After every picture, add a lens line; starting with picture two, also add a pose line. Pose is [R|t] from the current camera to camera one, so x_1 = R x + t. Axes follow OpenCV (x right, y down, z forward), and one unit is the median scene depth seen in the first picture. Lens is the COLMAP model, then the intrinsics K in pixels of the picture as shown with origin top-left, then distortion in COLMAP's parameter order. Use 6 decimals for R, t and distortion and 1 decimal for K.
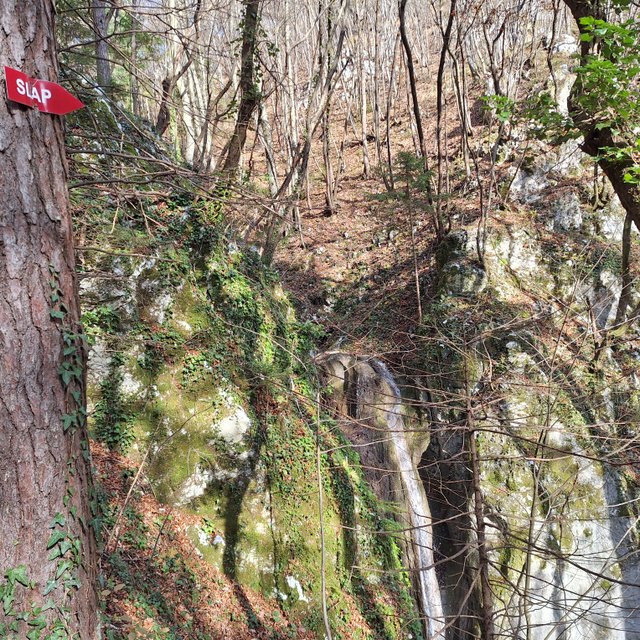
lens RADIAL K [[593.0, 0, 320.0], [0, 593.0, 320.0], [0, 0, 1]] dist [0.122219, -0.166540]
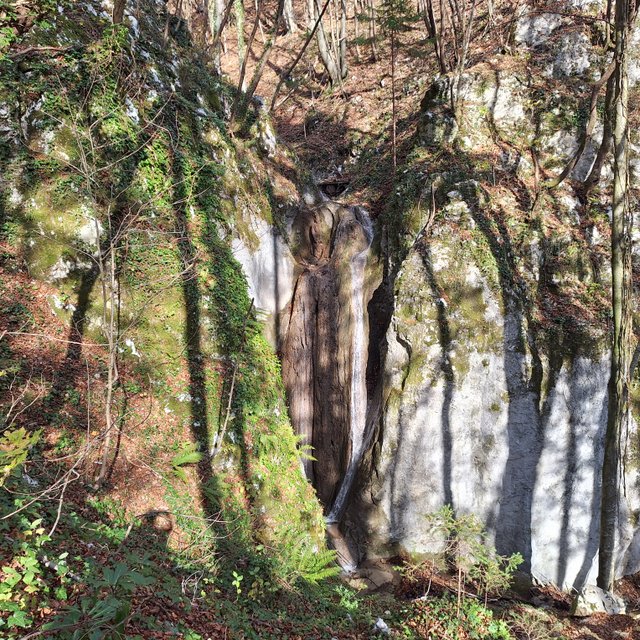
lens RADIAL K [[593.0, 0, 320.0], [0, 593.0, 320.0], [0, 0, 1]] dist [0.122219, -0.166540]
pose [[0.964667, 0.087346, -0.248572, 0.402745], [-0.028379, 0.972407, 0.231560, 0.021423], [0.261939, -0.216324, 0.940528, -0.114245]]
